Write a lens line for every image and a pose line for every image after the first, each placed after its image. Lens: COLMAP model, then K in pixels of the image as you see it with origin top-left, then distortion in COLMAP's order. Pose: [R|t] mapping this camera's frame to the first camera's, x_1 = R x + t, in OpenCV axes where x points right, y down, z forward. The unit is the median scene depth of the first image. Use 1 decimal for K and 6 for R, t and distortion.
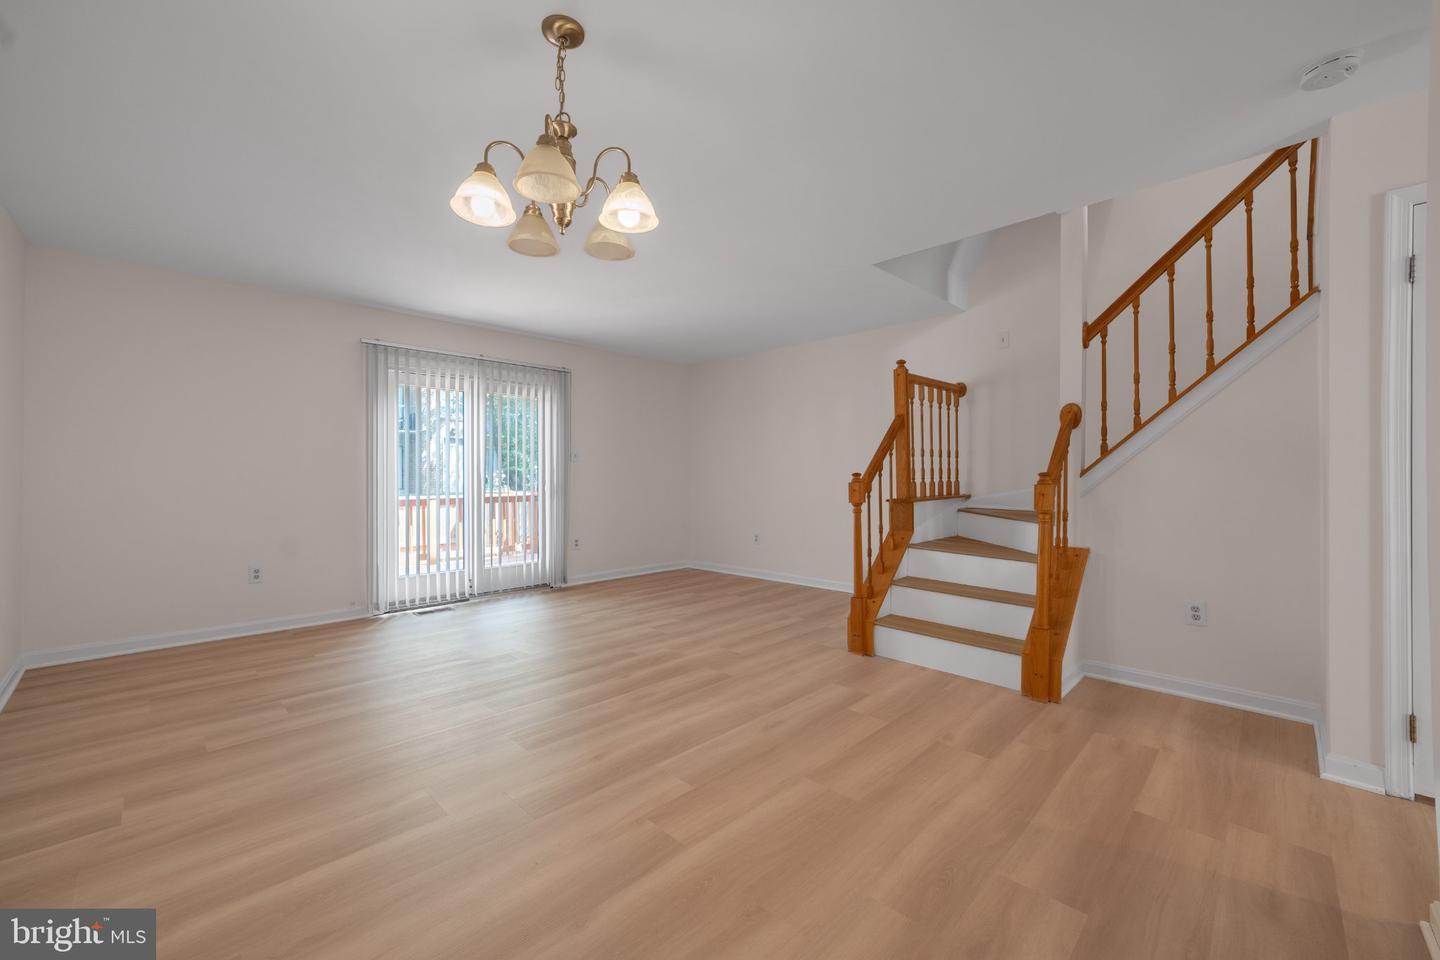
lens RADIAL K [[581.3, 0, 714.0], [0, 581.3, 476.5], [0, 0, 1]] dist [-0.011241, 0.000220]
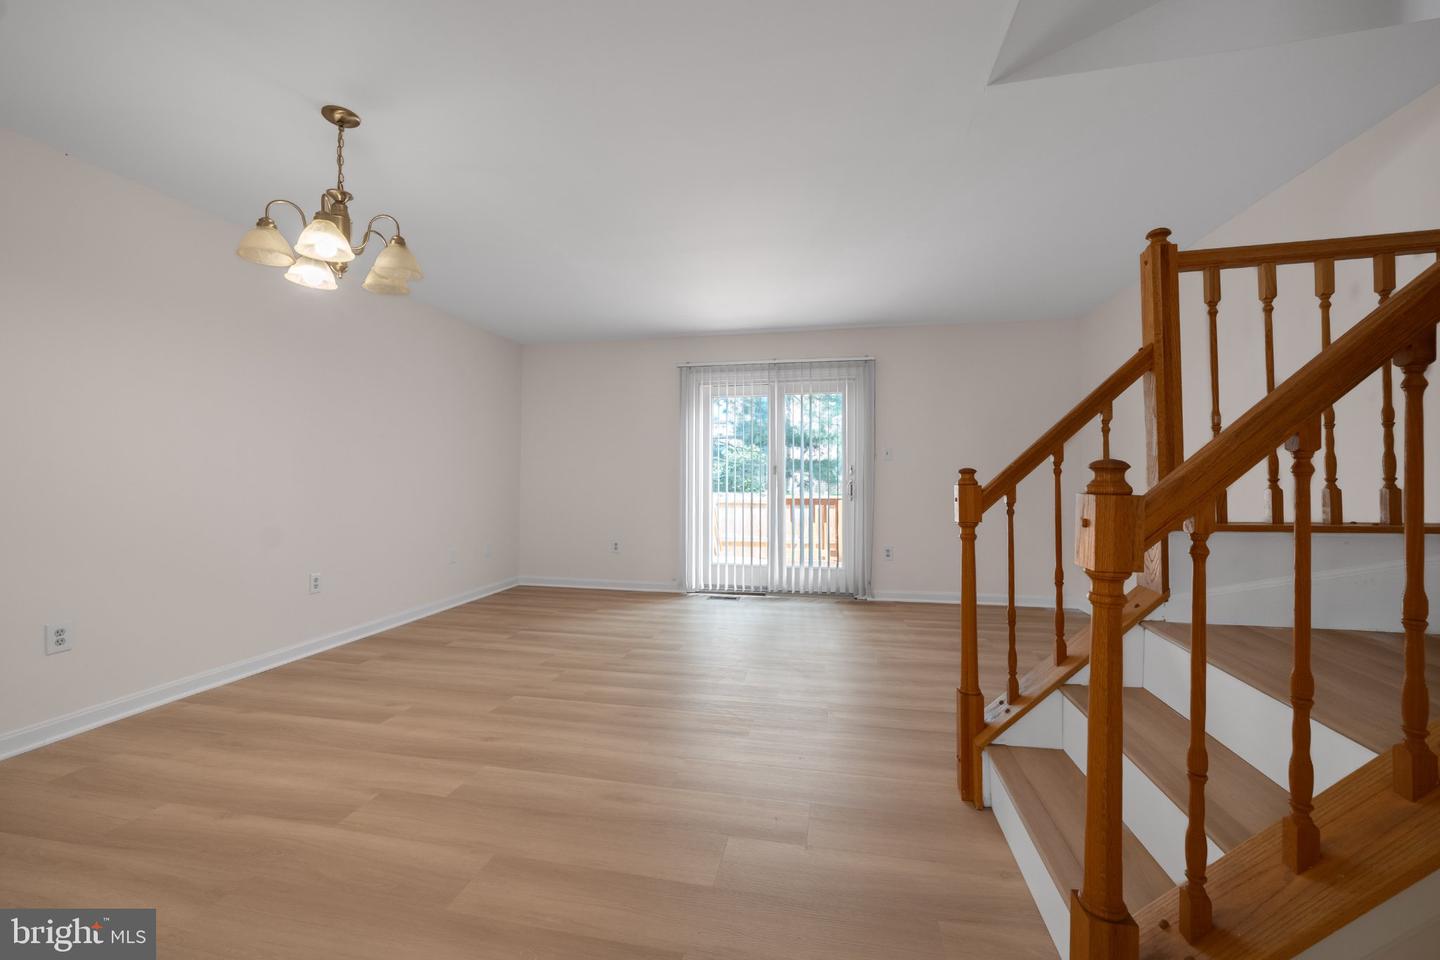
lens RADIAL K [[581.3, 0, 714.0], [0, 581.3, 476.5], [0, 0, 1]] dist [-0.011241, 0.000220]
pose [[0.534571, -0.002545, -0.845120, 0.527010], [-0.002436, 0.999987, -0.004553, 0.003886], [0.845120, 0.004493, 0.534558, 0.445256]]
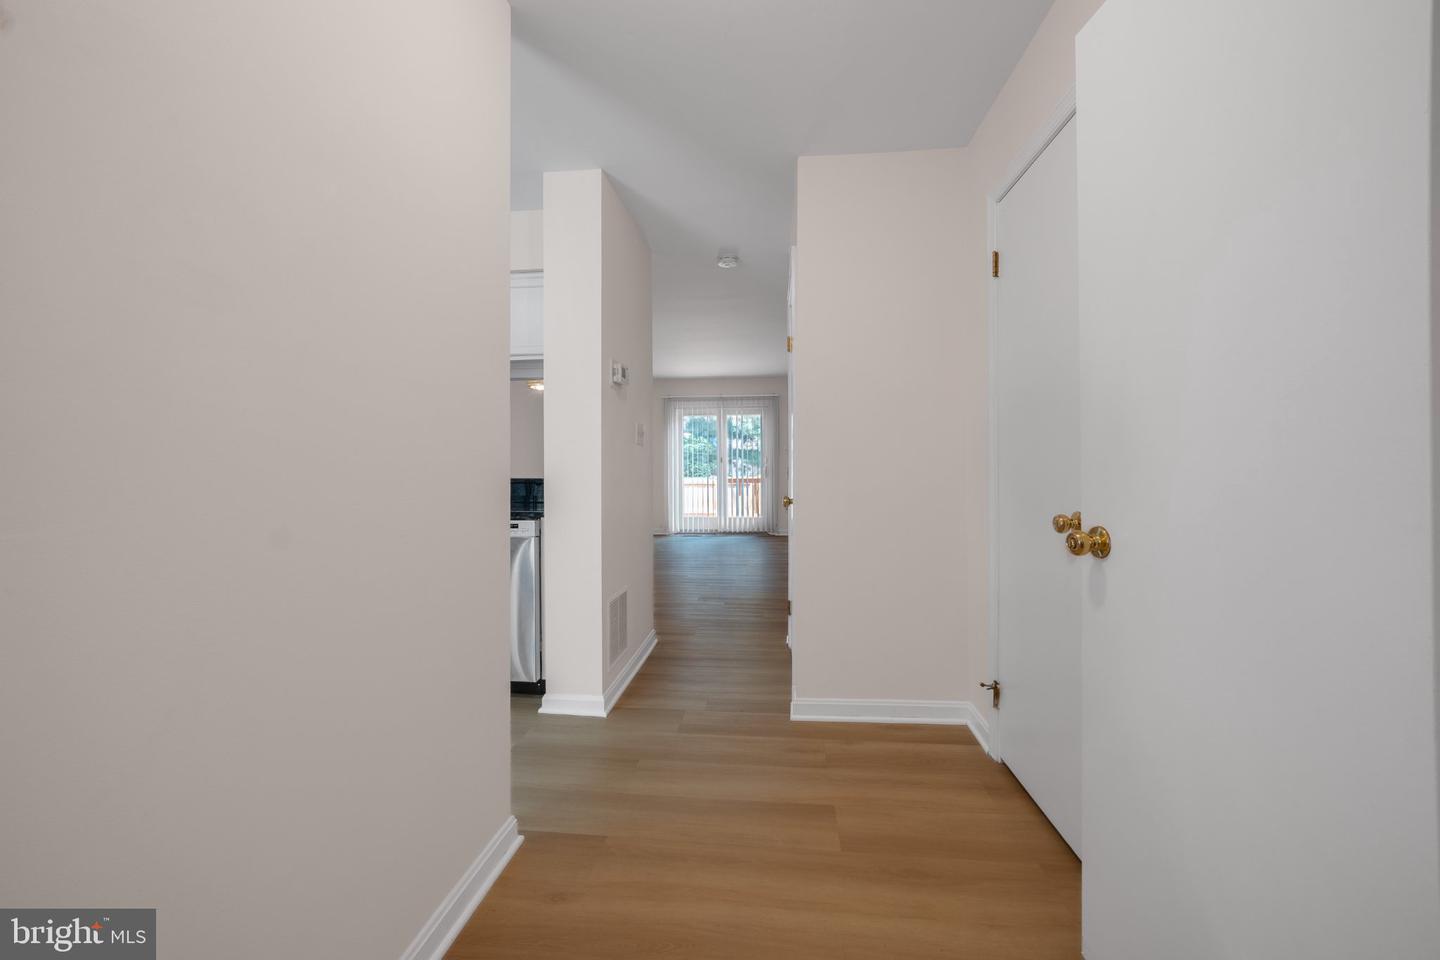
lens RADIAL K [[581.3, 0, 714.0], [0, 581.3, 476.5], [0, 0, 1]] dist [-0.011241, 0.000220]
pose [[0.614414, 0.012372, -0.788887, 1.225076], [0.005328, 0.999789, 0.019829, -0.000710], [0.788966, -0.016386, 0.614218, -0.122695]]
